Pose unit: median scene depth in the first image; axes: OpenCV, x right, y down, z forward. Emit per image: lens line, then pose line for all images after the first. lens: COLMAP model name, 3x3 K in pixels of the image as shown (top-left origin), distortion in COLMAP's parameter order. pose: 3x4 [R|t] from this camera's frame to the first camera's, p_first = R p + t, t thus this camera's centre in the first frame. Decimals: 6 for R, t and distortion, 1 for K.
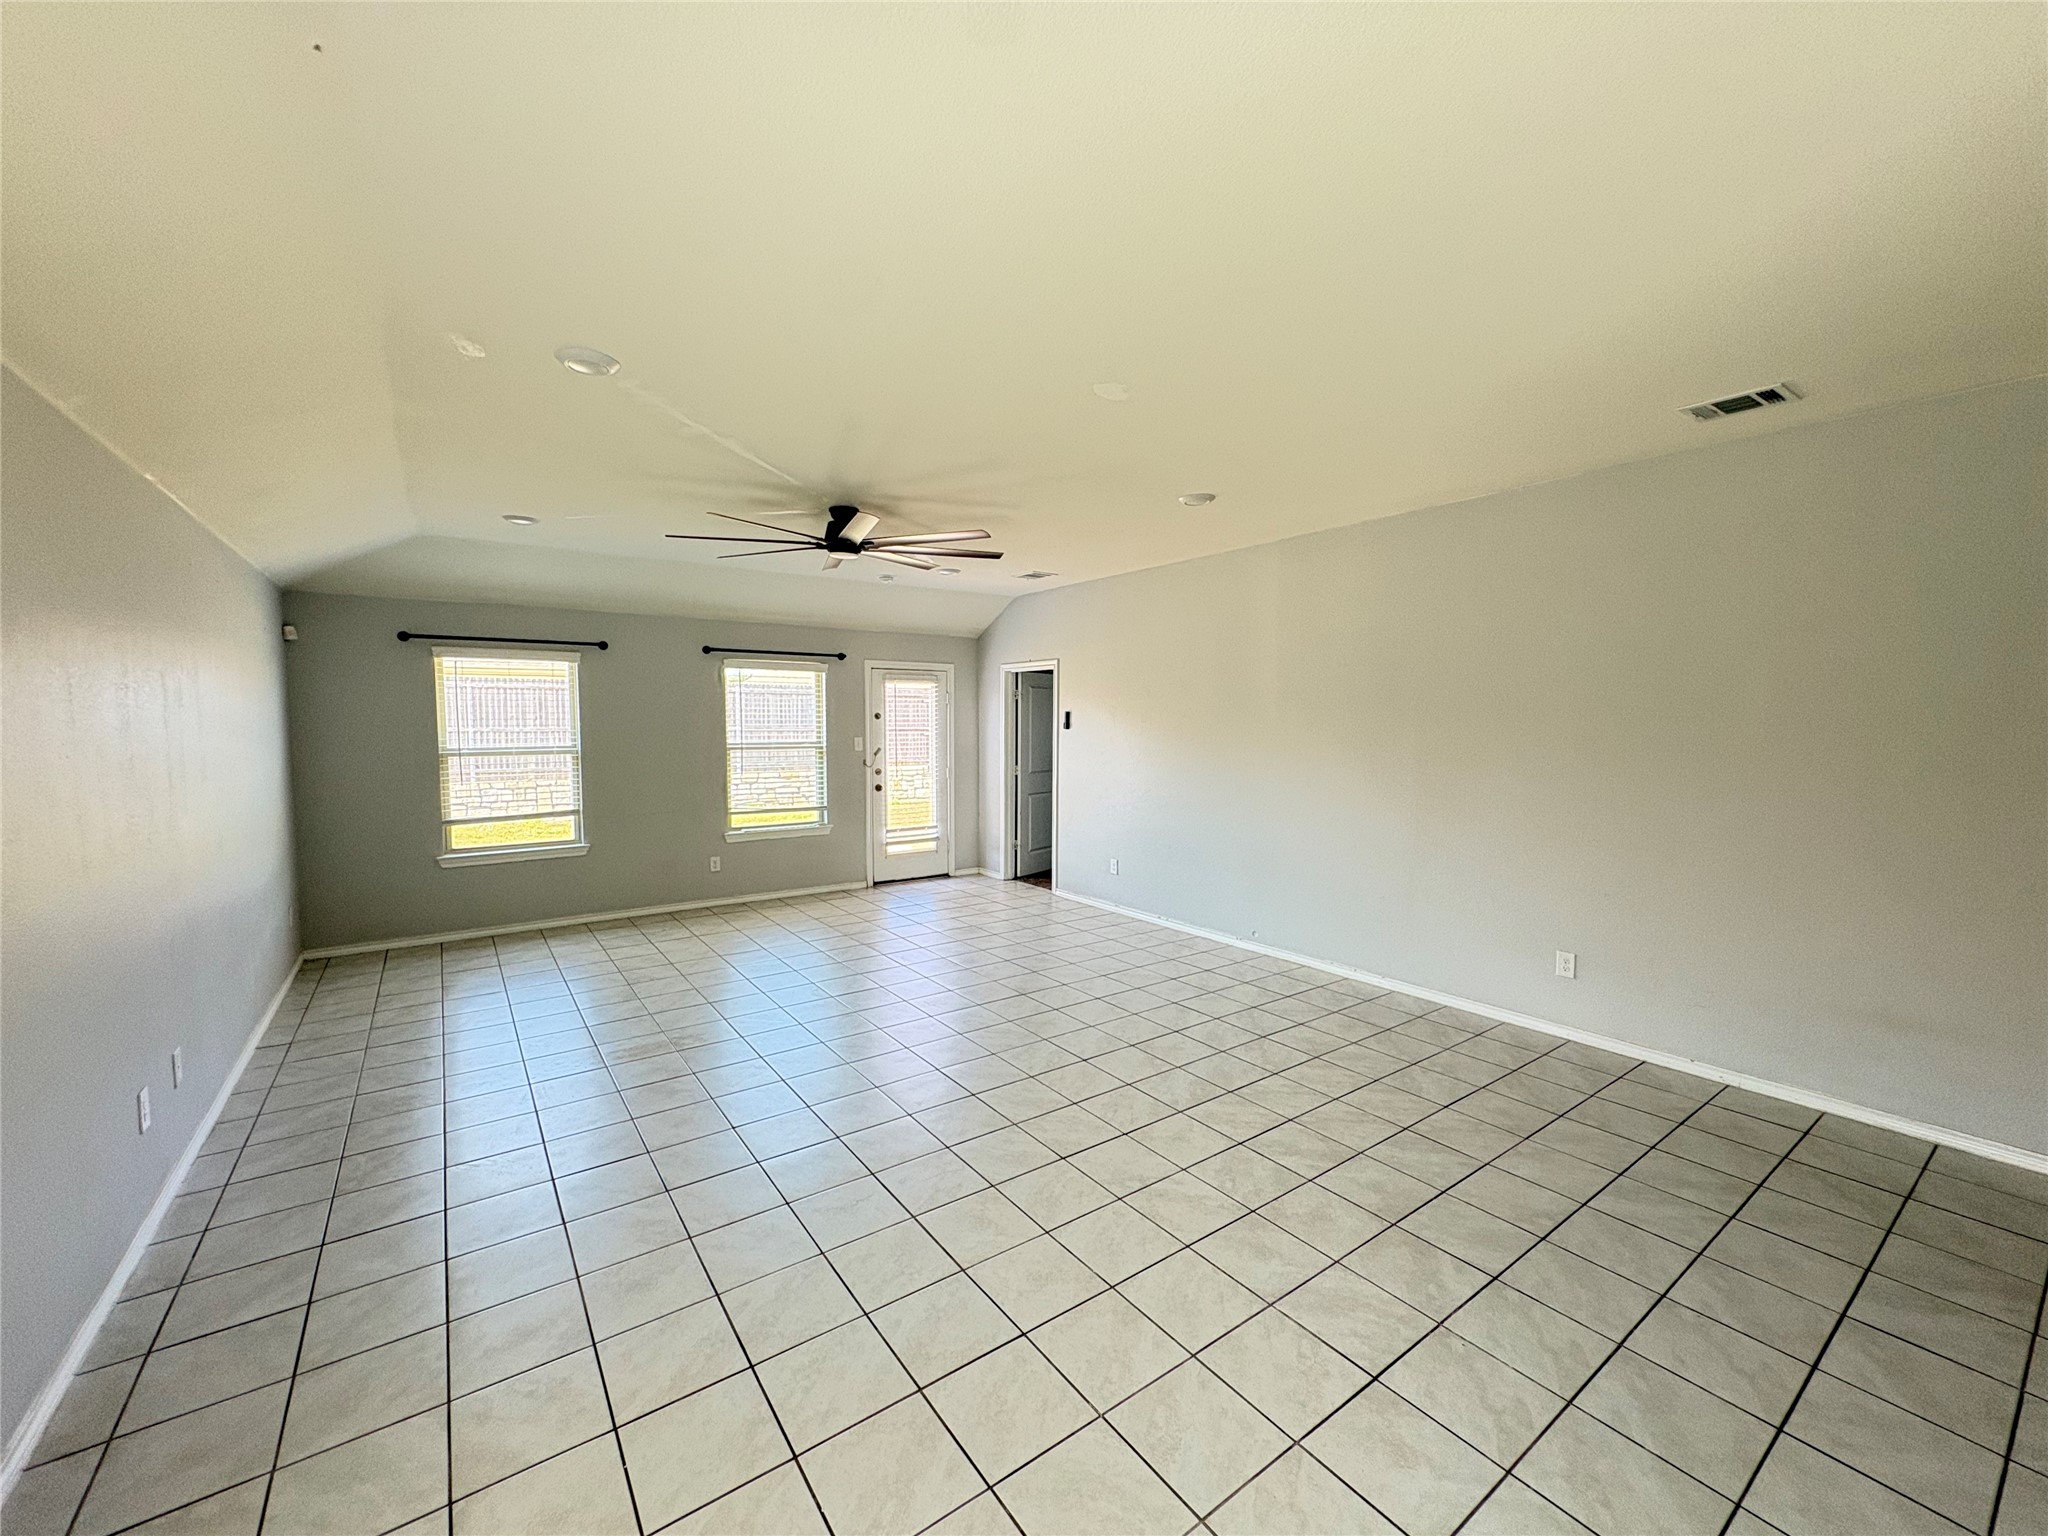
lens RADIAL K [[818.7, 0, 1025.8], [0, 818.7, 762.6], [0, 0, 1]] dist [0.002358, -0.000444]
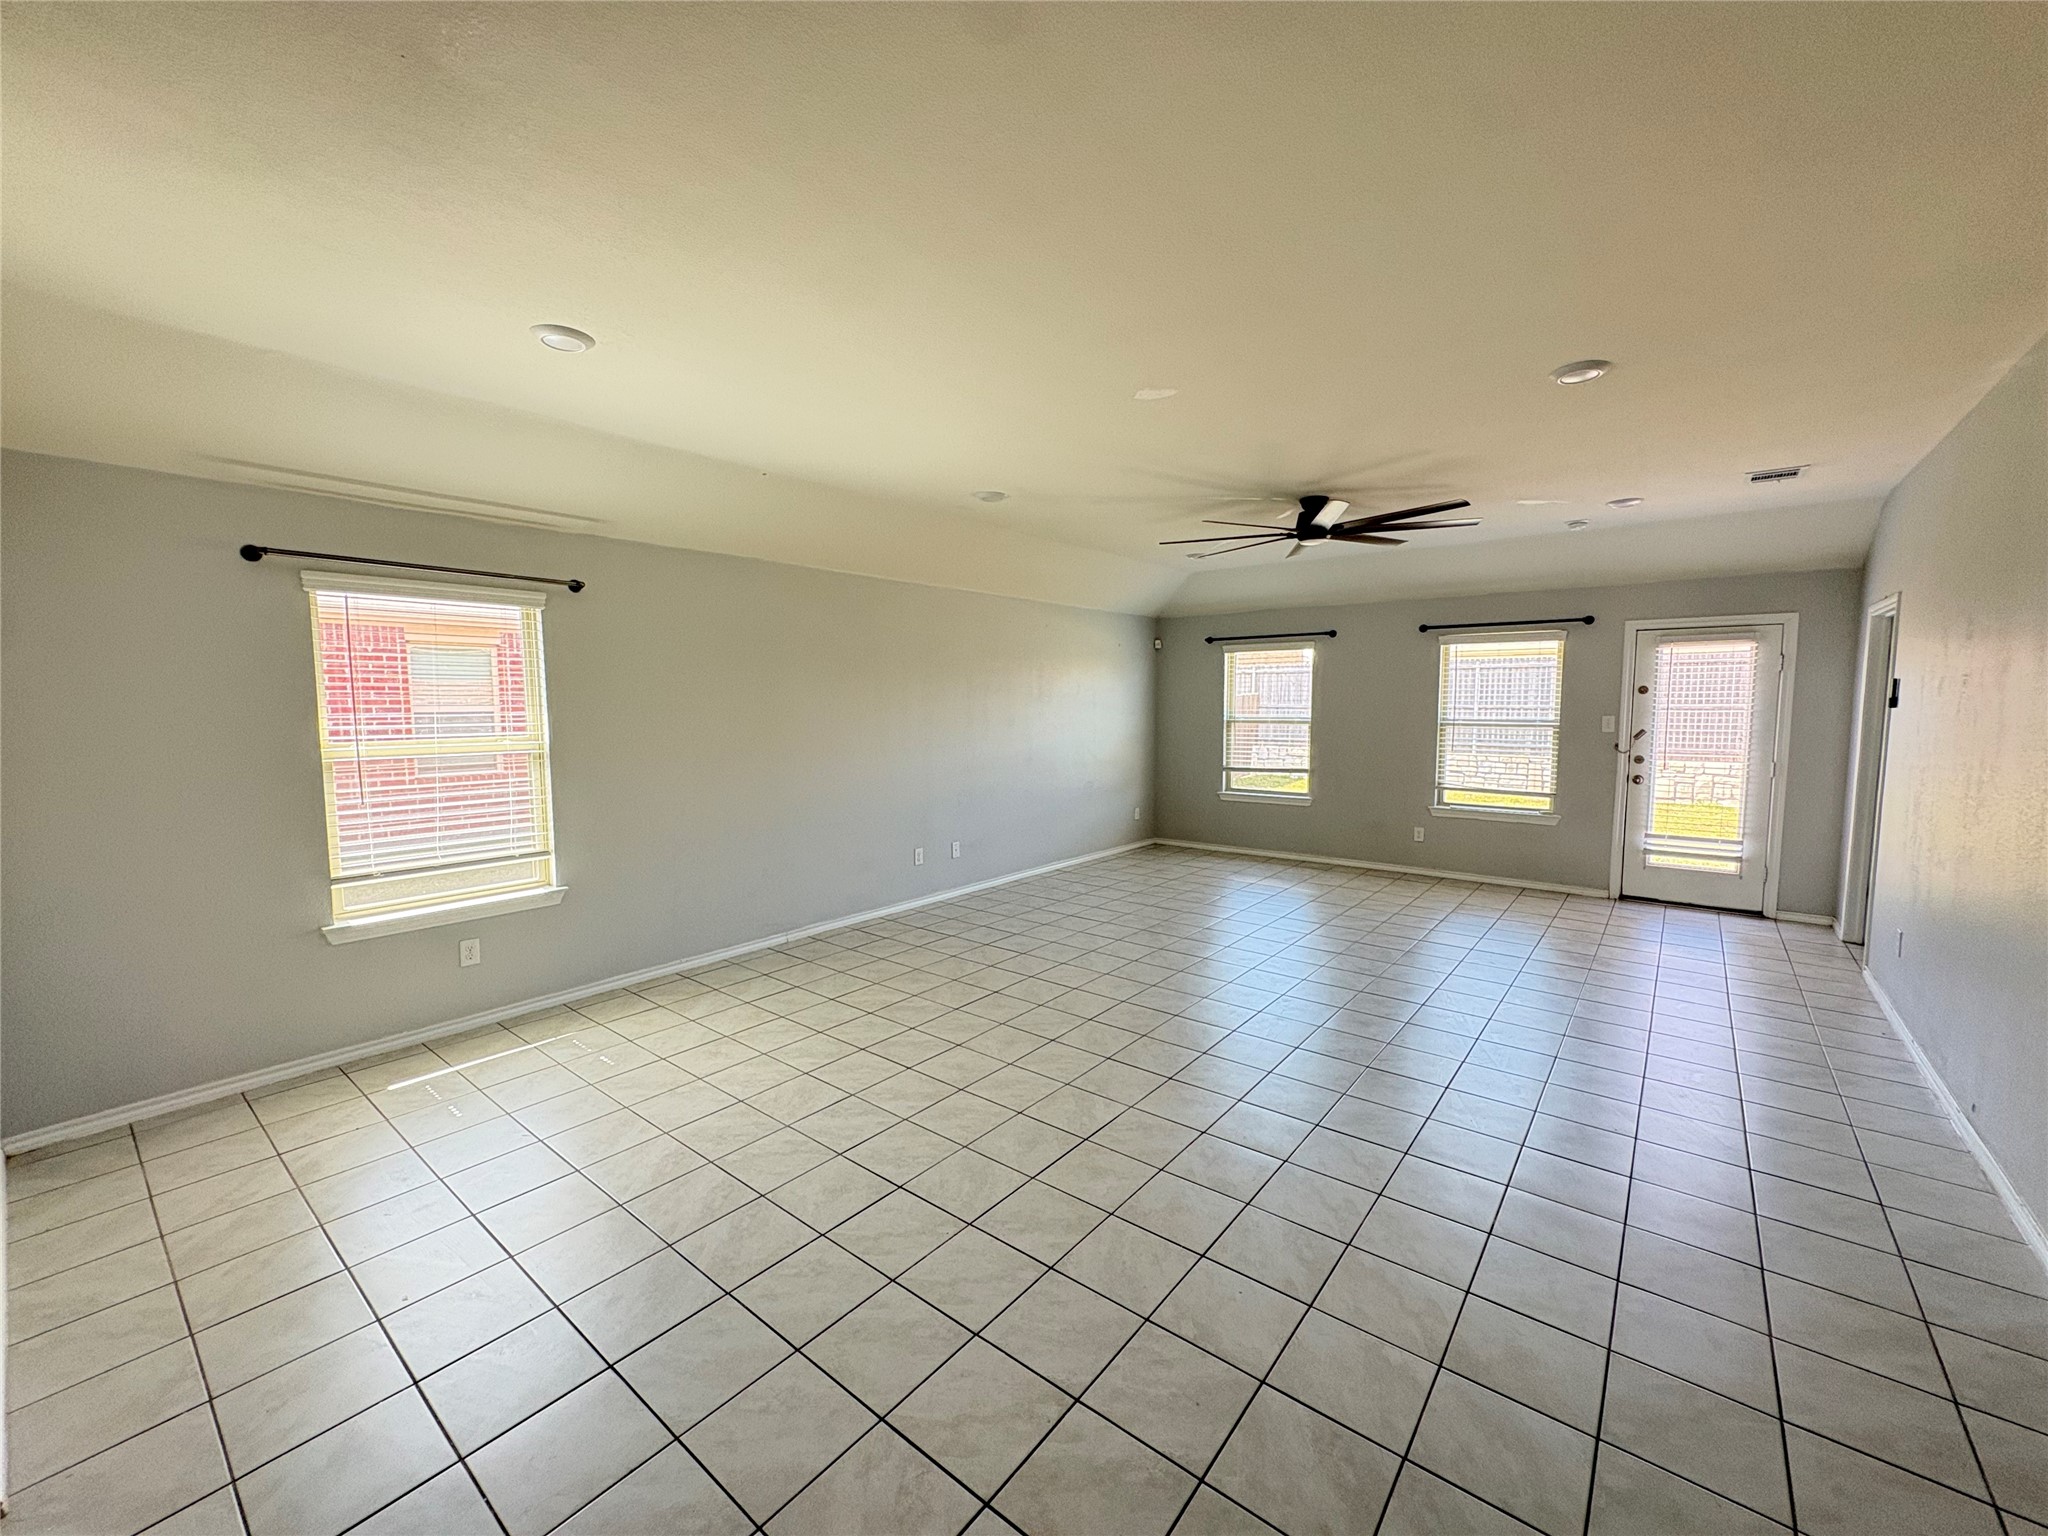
lens RADIAL K [[818.7, 0, 1031.5], [0, 818.7, 775.5], [0, 0, 1]] dist [0.002358, -0.000444]
pose [[0.274497, 0.087888, -0.957563, 0.442977], [-0.048986, 0.995799, 0.077355, -0.006636], [0.960339, 0.025674, 0.277649, 0.214349]]
